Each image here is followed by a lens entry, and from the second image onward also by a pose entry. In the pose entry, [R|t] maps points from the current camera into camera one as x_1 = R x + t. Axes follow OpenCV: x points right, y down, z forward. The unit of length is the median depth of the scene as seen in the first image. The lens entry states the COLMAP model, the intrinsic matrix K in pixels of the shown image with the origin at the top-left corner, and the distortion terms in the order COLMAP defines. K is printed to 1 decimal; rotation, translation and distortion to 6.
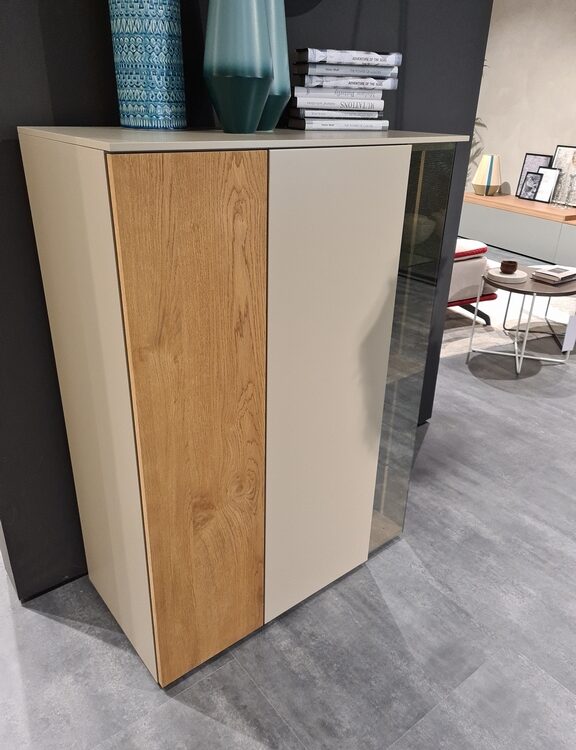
lens RADIAL K [[582.3, 0, 294.1], [0, 582.3, 371.5], [0, 0, 1]] dist [0.052062, -0.036959]
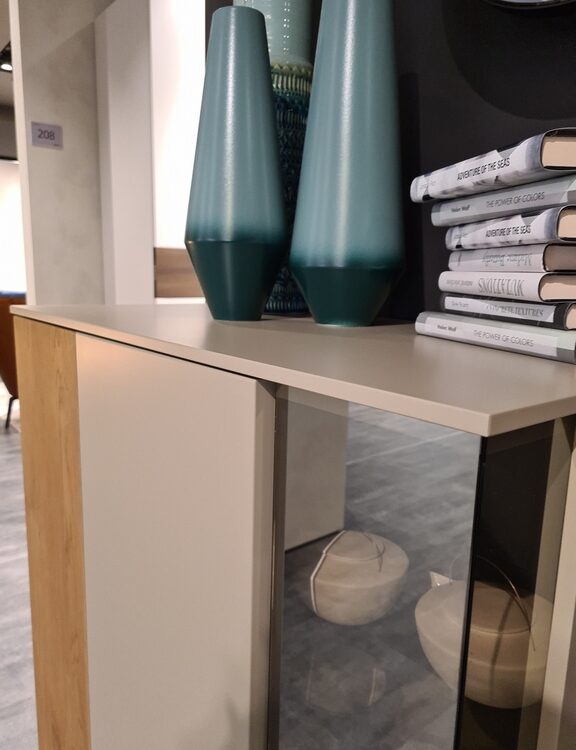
lens RADIAL K [[589.8, 0, 288.0], [0, 589.8, 375.0], [0, 0, 1]] dist [0.076422, -0.077103]
pose [[-0.005944, 0.146077, -0.989255, 0.476951], [-0.443597, 0.886224, 0.133528, -0.385944], [0.896207, 0.439624, 0.059531, 0.863387]]
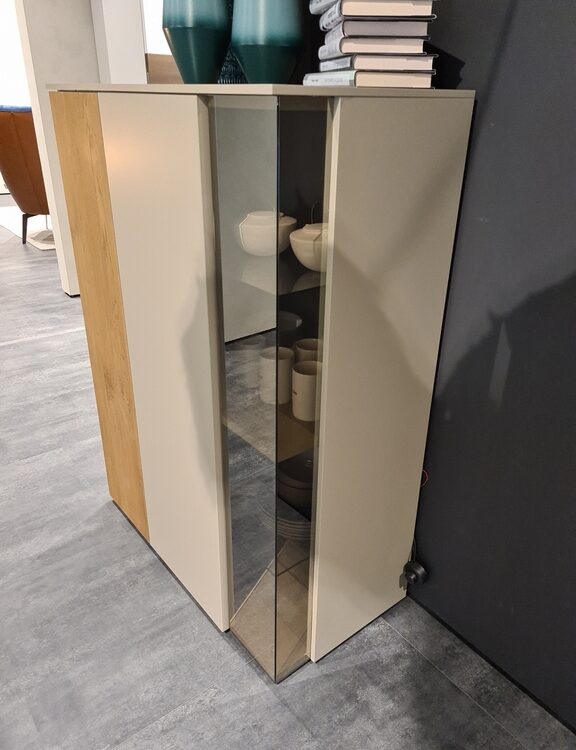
lens RADIAL K [[582.3, 0, 294.1], [0, 582.3, 371.5], [0, 0, 1]] dist [0.052062, -0.036959]
pose [[-0.005070, 0.401909, -0.915666, 0.862337], [-0.439256, 0.821712, 0.363102, -0.366558], [0.898348, 0.404053, 0.172375, 0.971732]]
